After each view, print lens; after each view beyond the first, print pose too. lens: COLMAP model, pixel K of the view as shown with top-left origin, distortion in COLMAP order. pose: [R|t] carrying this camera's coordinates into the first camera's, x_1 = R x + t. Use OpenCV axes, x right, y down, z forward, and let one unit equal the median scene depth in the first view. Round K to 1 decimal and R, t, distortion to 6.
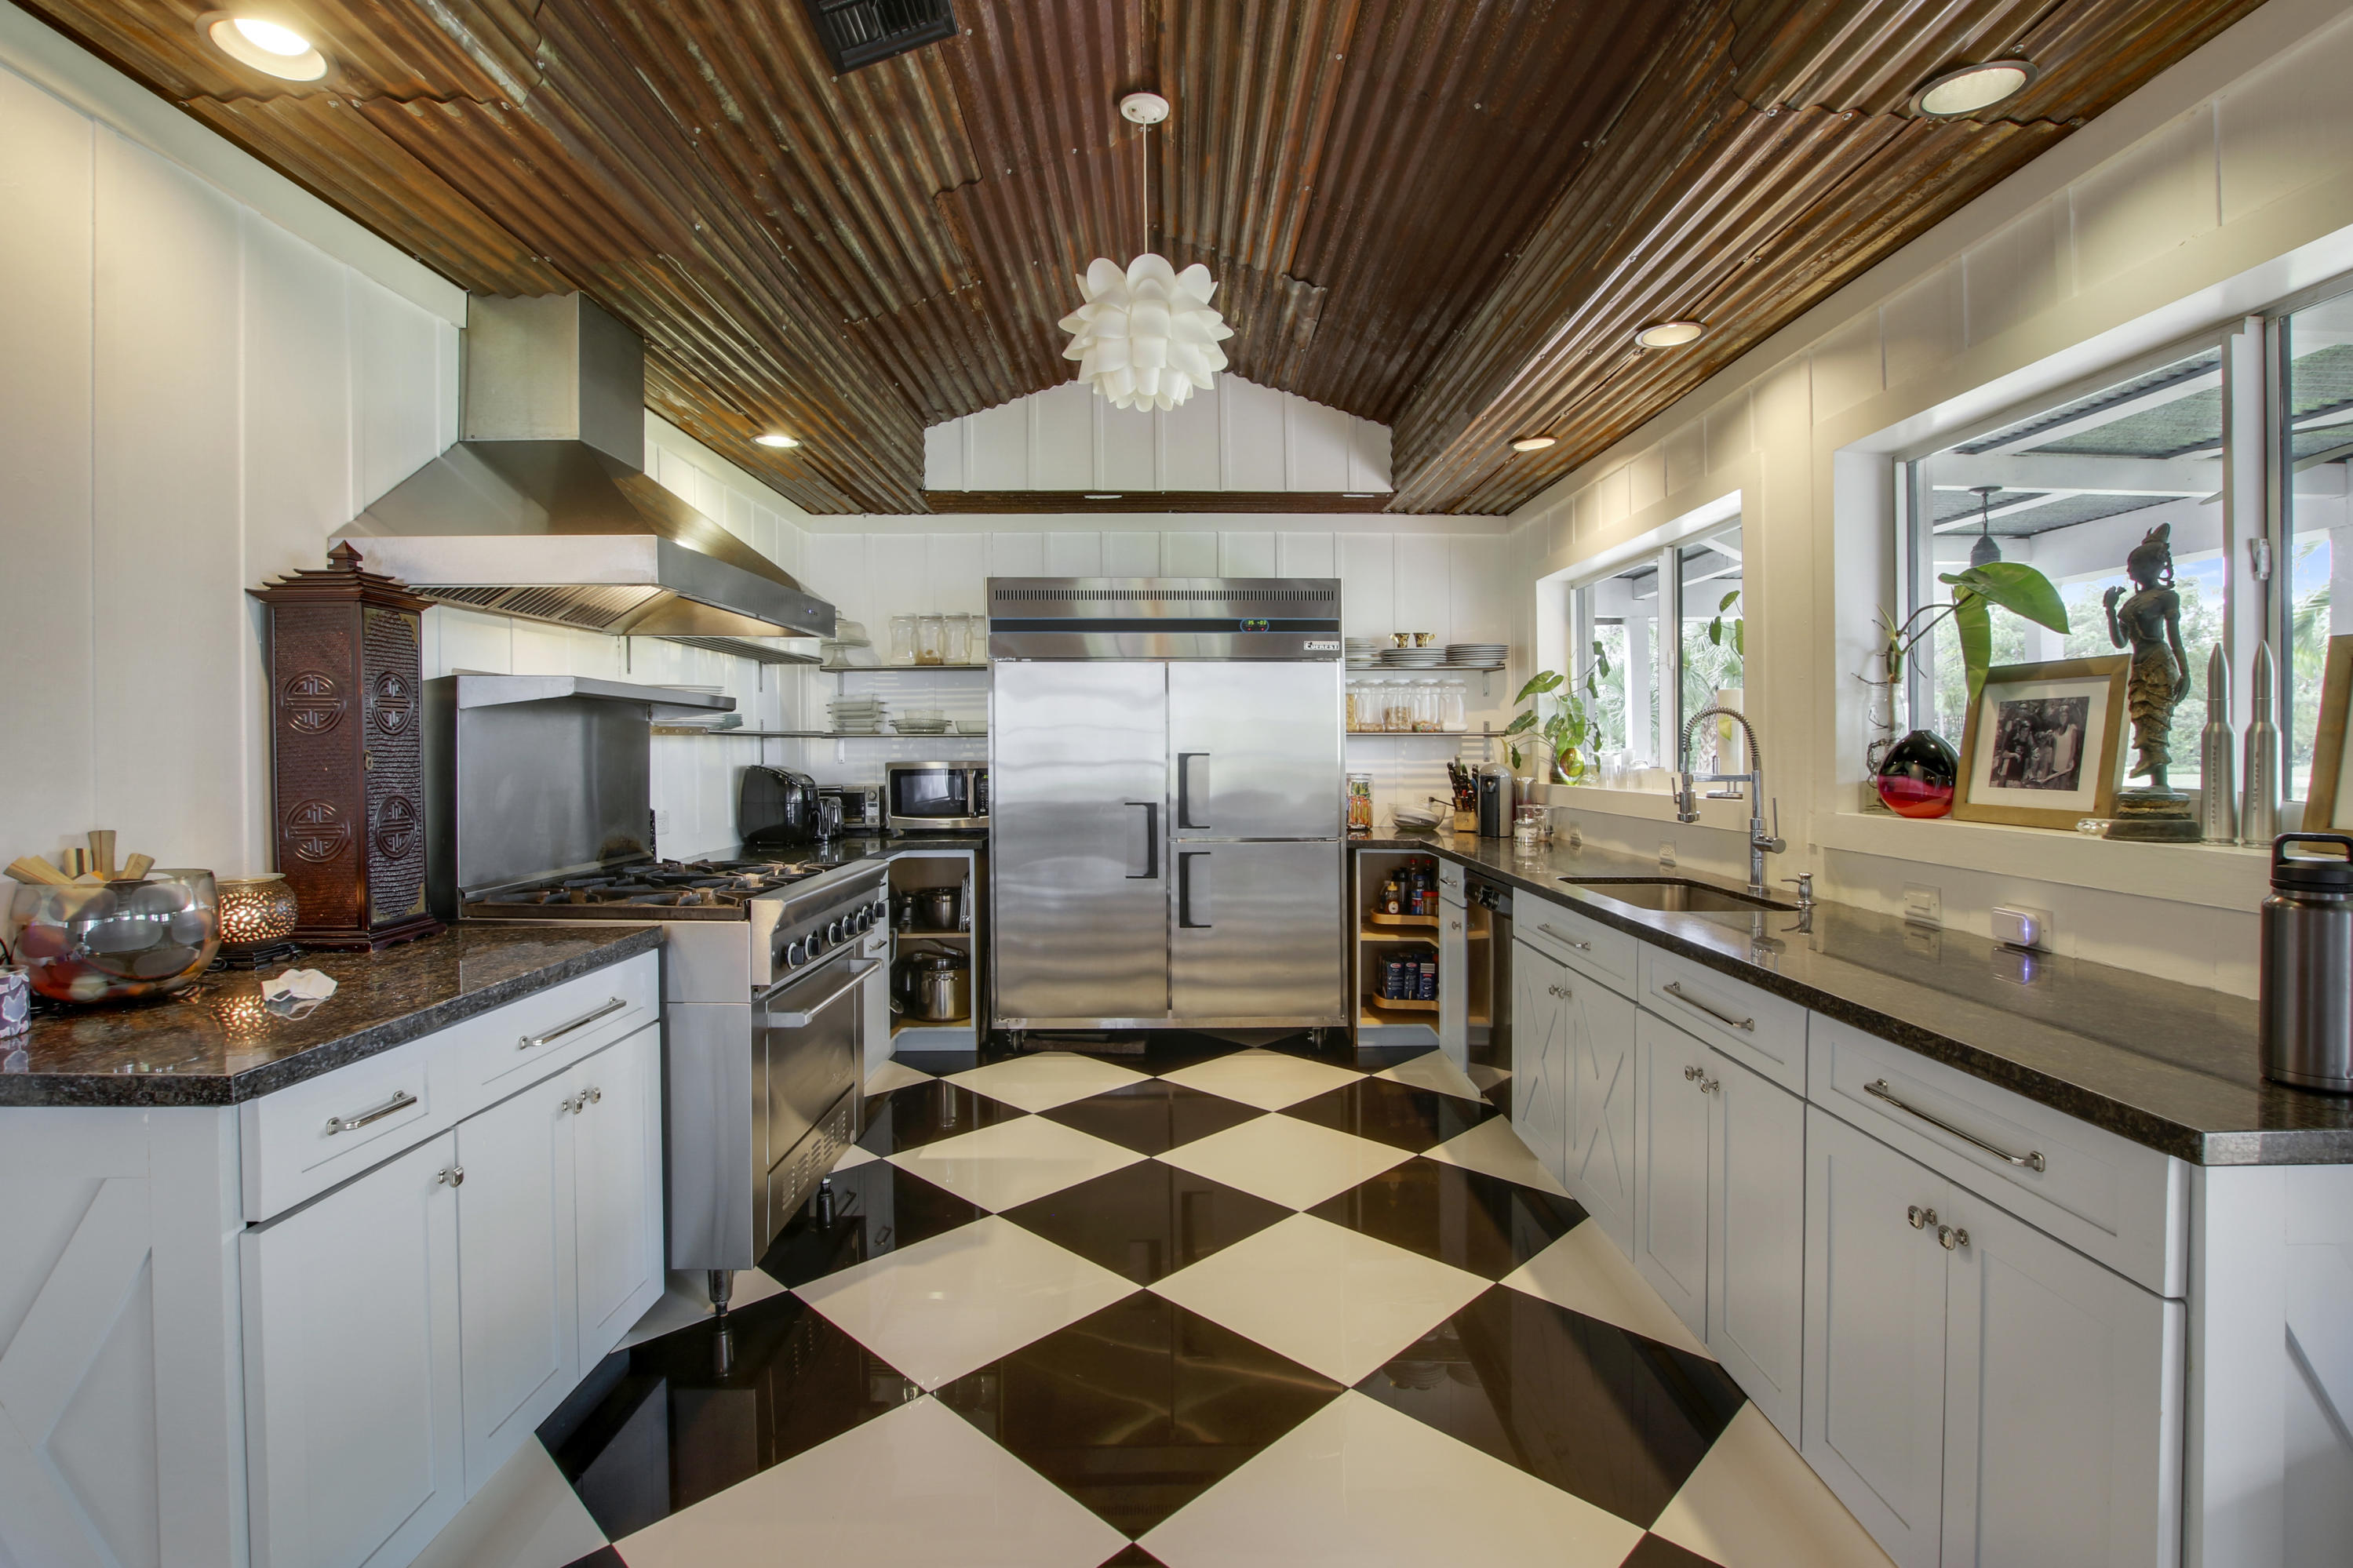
lens RADIAL K [[1103.8, 0, 1185.9], [0, 1103.8, 747.8], [0, 0, 1]] dist [-0.023023, 0.000352]
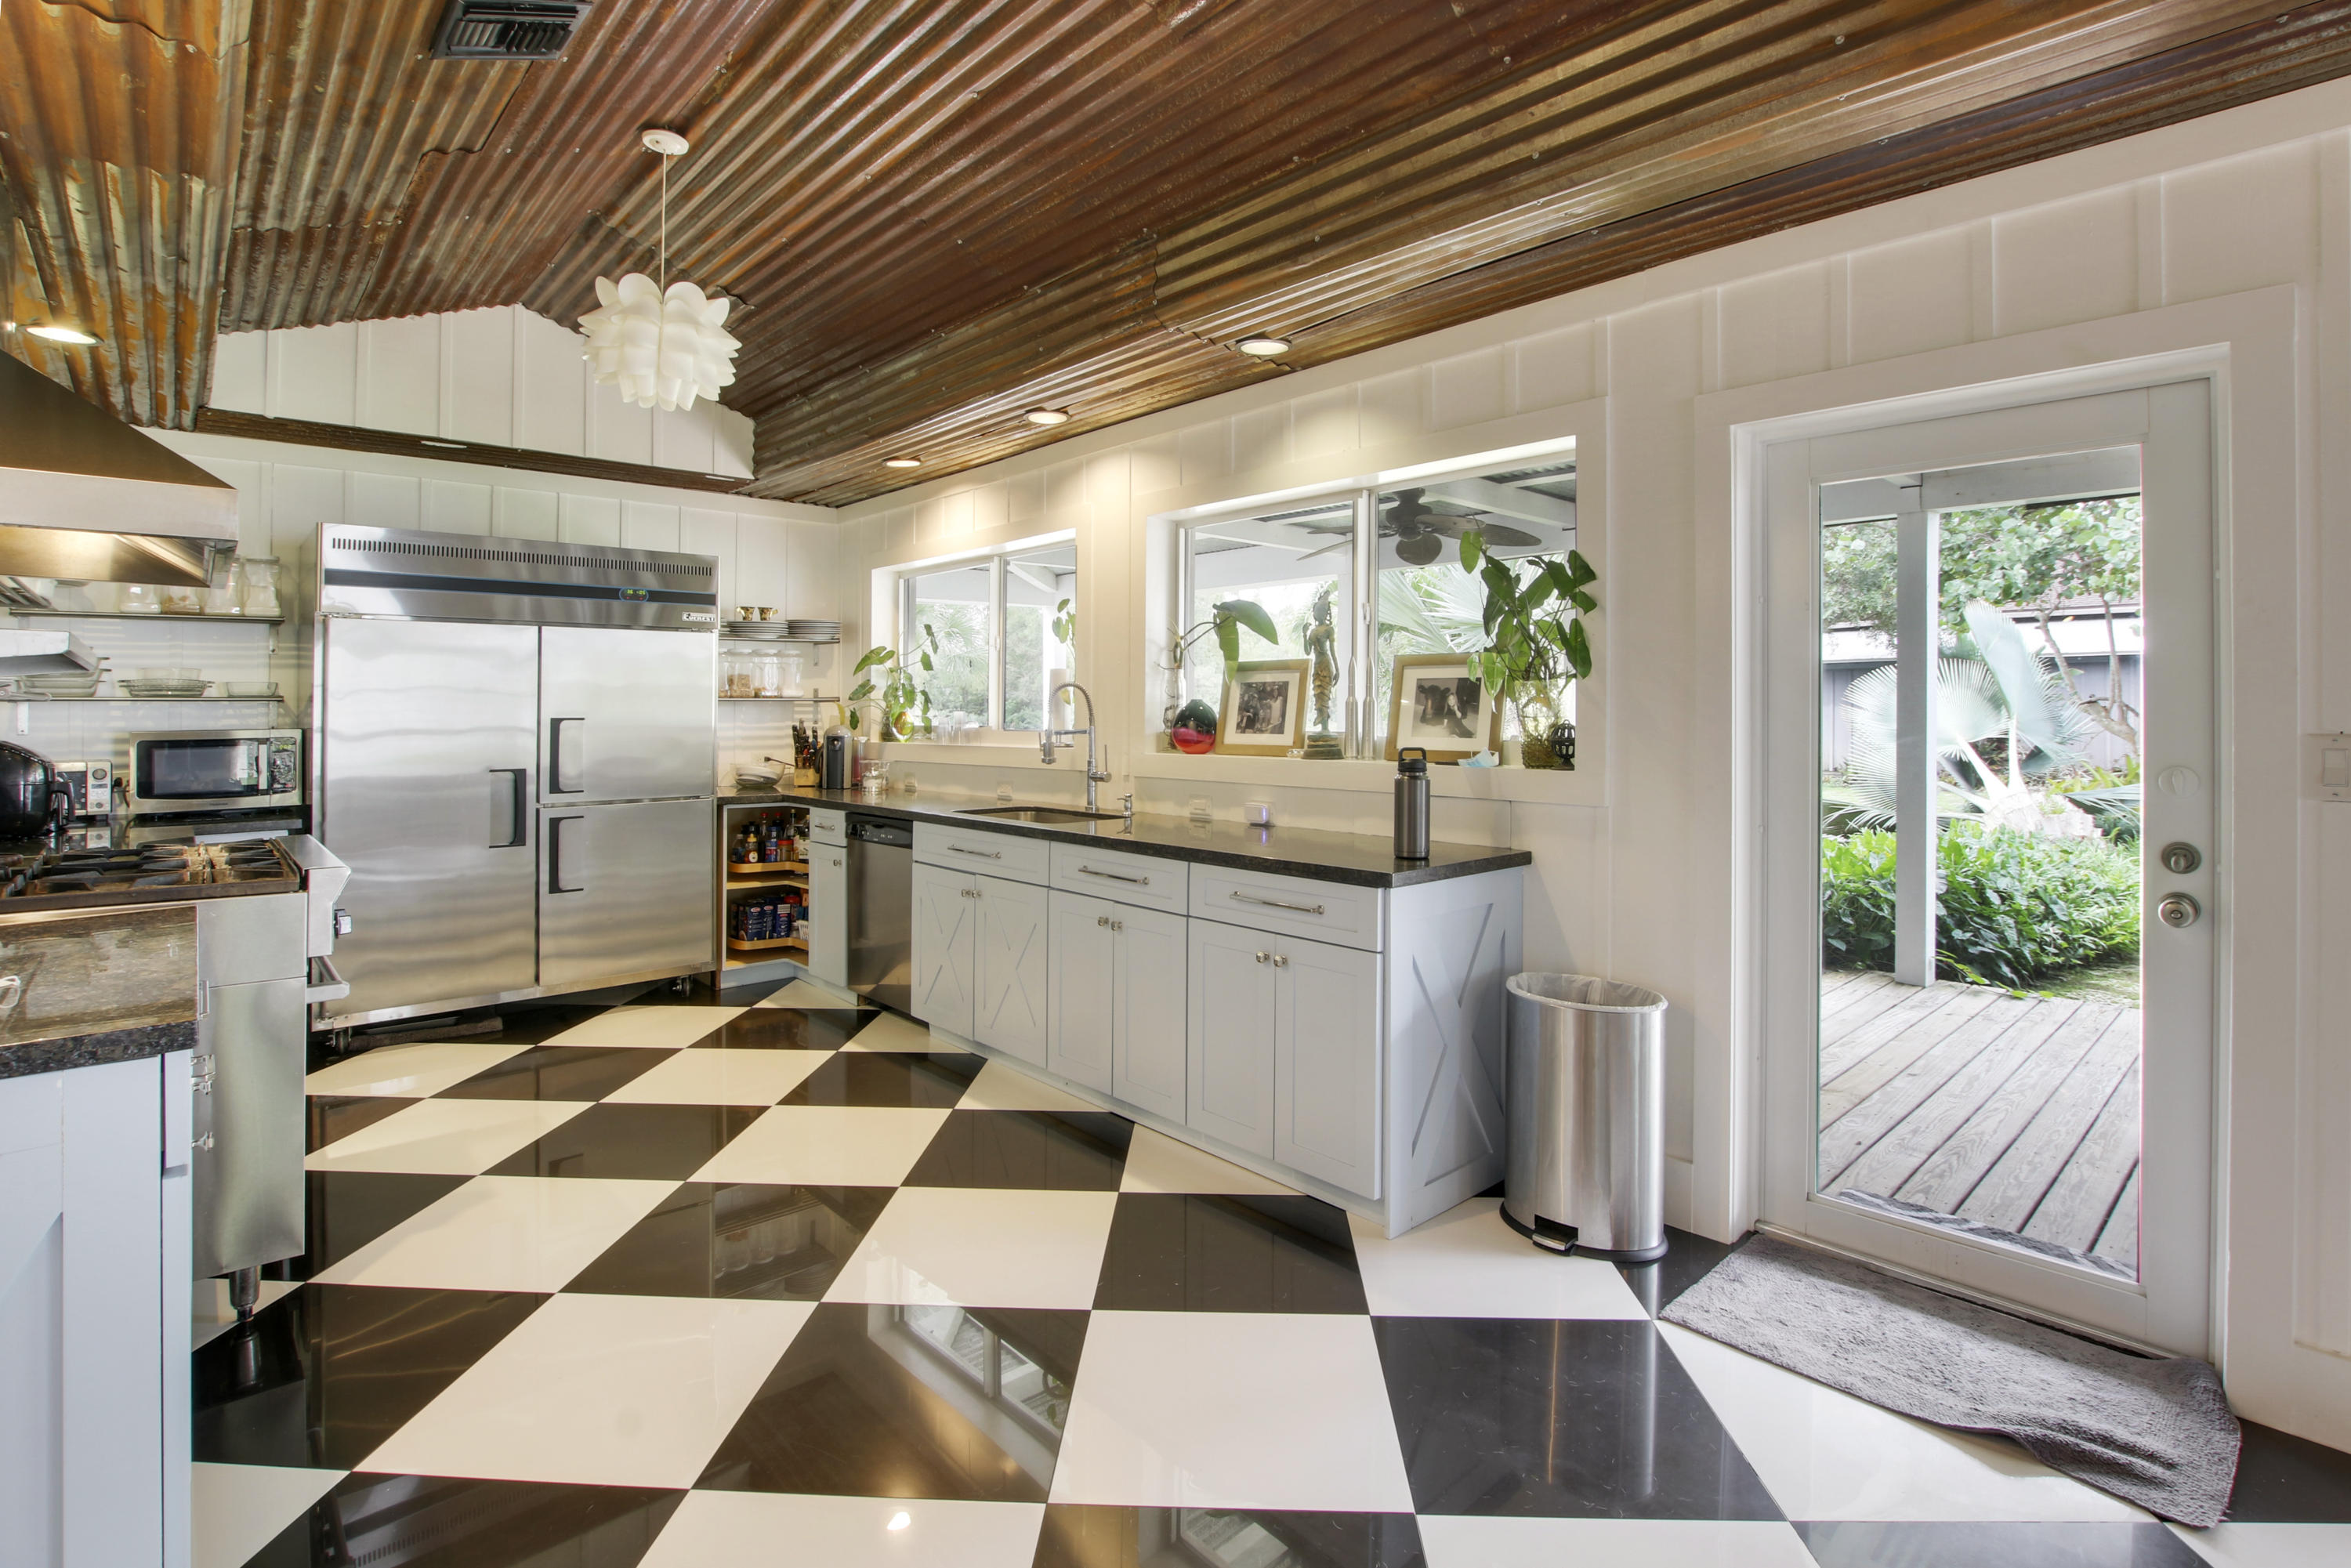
lens RADIAL K [[1131.6, 0, 1172.0], [0, 1131.6, 726.9], [0, 0, 1]] dist [-0.023559, -0.000295]
pose [[0.754346, -0.011242, 0.656380, -0.289651], [0.003050, 0.999903, 0.013621, 0.001007], [-0.656470, -0.008273, 0.754307, -0.150354]]
